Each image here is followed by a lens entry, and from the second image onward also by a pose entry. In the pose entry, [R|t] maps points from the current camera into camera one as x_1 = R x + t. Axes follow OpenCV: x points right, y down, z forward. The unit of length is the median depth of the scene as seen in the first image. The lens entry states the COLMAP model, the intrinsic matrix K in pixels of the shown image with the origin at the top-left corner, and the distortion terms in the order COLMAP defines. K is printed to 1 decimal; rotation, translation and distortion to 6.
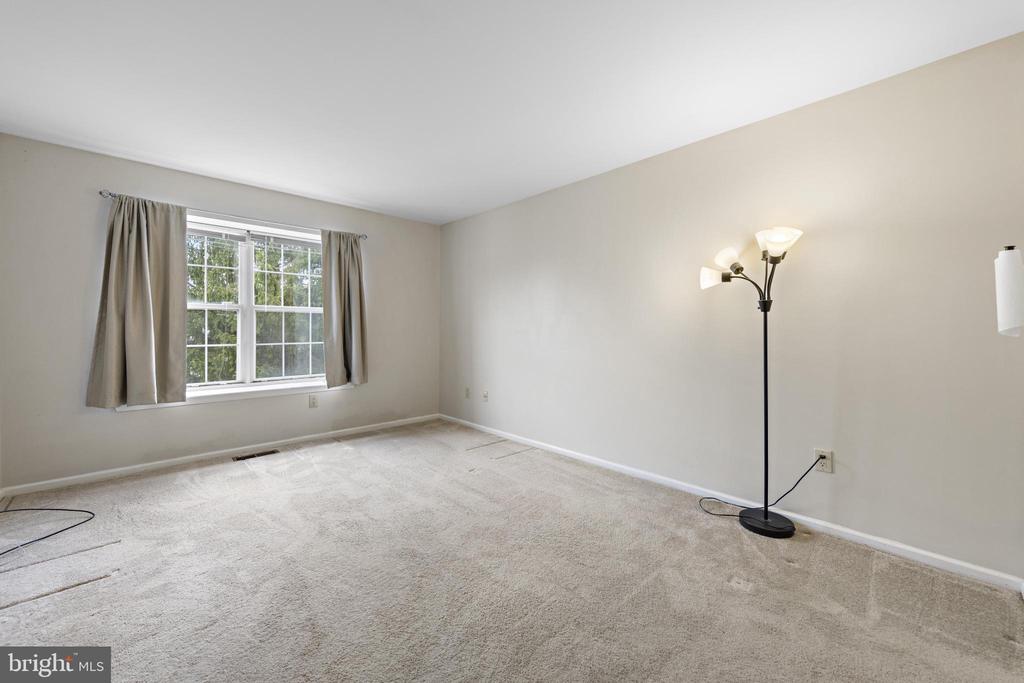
lens RADIAL K [[397.8, 0, 516.7], [0, 397.8, 338.0], [0, 0, 1]] dist [0.010719, -0.000007]
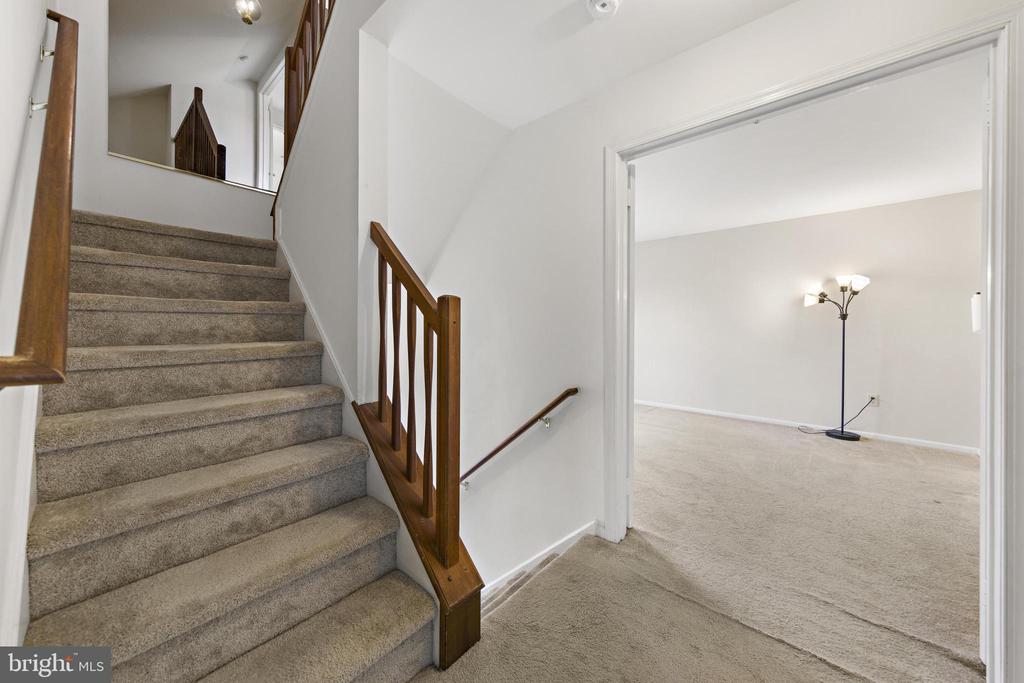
lens RADIAL K [[365.7, 0, 508.7], [0, 365.7, 338.2], [0, 0, 1]] dist [-0.000012, -0.000083]
pose [[0.996413, 0.002821, 0.084582, -1.052286], [-0.003482, 0.999964, 0.007676, 0.010662], [-0.084557, -0.007943, 0.996387, -0.540677]]
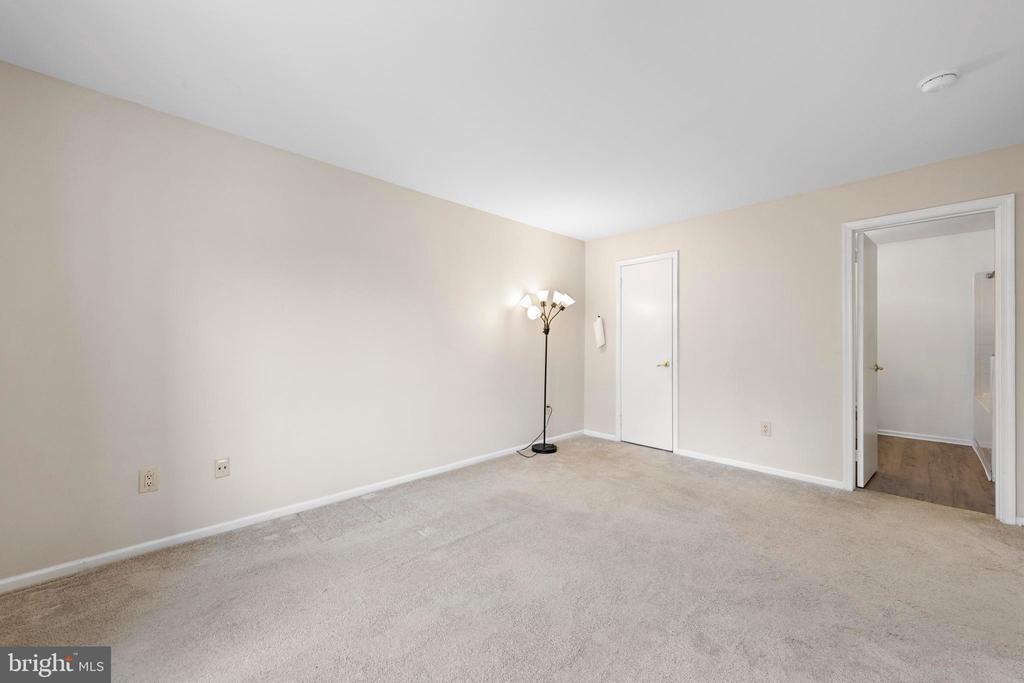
lens RADIAL K [[397.8, 0, 516.7], [0, 397.8, 338.0], [0, 0, 1]] dist [0.010719, -0.000007]
pose [[-0.003597, 0.014456, 0.999889, -1.227595], [0.022918, 0.999634, -0.014370, -0.025430], [-0.999731, 0.022864, -0.003927, 1.147036]]
